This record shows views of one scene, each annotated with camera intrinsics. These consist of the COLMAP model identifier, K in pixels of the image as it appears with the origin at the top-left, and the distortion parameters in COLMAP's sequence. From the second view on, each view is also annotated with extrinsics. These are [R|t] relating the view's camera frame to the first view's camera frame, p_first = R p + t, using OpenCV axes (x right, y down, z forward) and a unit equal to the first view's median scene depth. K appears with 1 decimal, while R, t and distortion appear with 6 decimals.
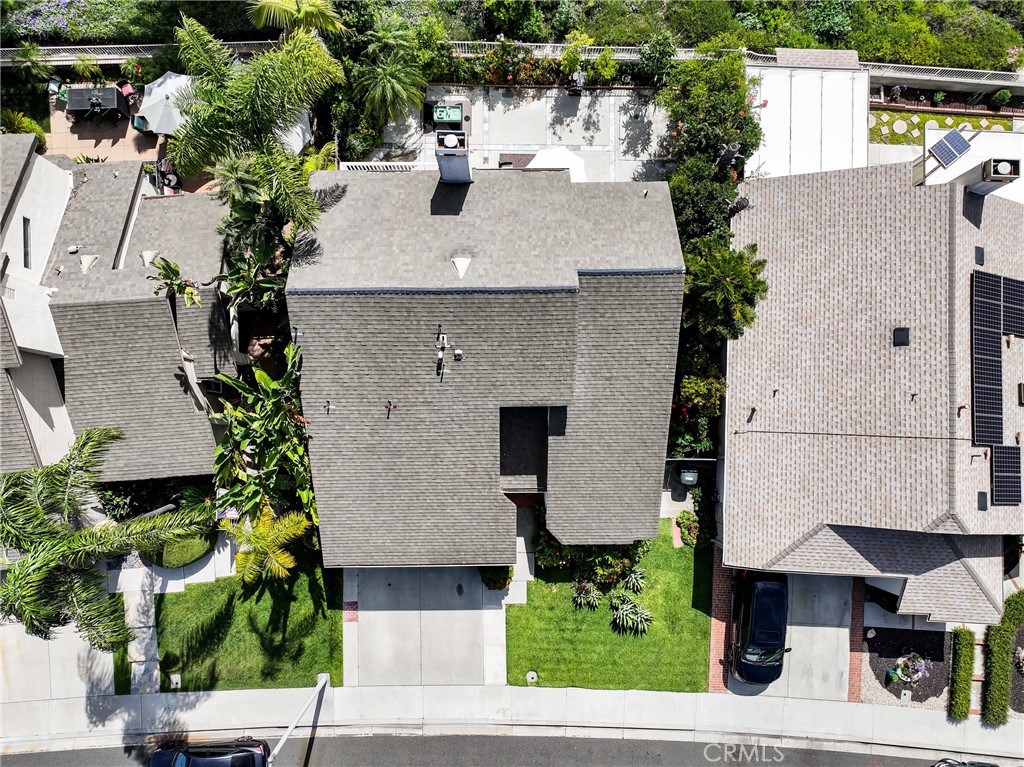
lens RADIAL K [[713.8, 0, 509.6], [0, 713.8, 359.1], [0, 0, 1]] dist [0.022273, 0.002924]
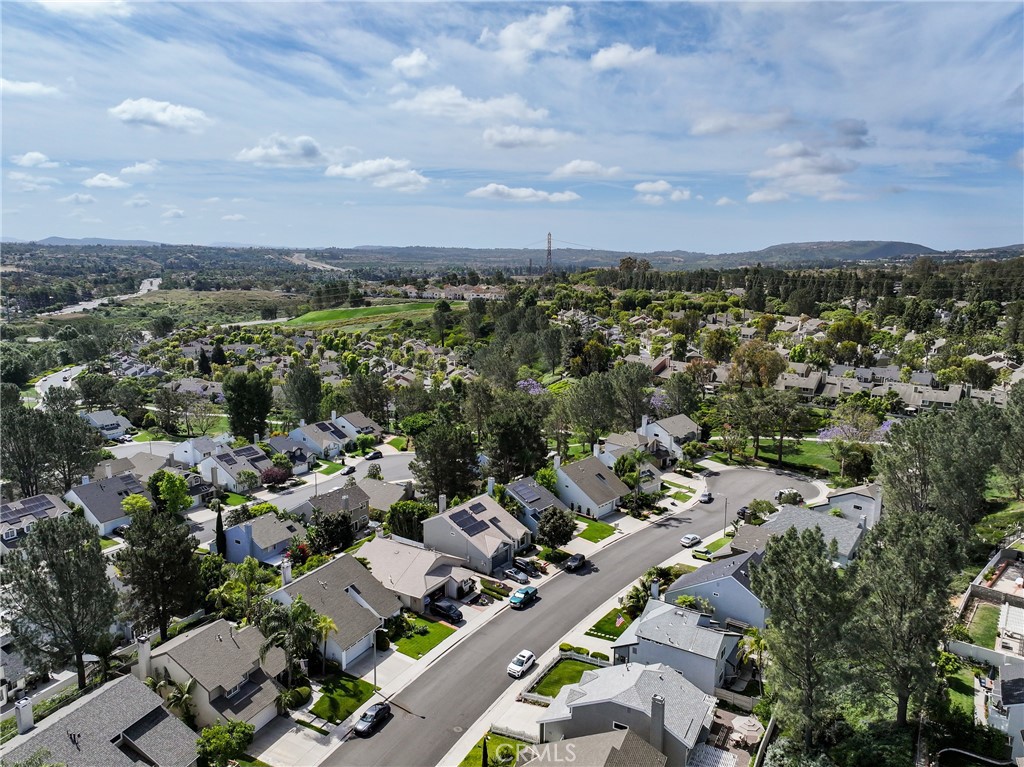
lens RADIAL K [[713.8, 0, 509.6], [0, 713.8, 359.1], [0, 0, 1]] dist [0.022273, 0.002924]
pose [[0.489358, -0.140808, 0.860640, -2.196270], [0.867696, 0.177481, -0.464332, 1.946415], [-0.087366, 0.973999, 0.209030, -0.865169]]
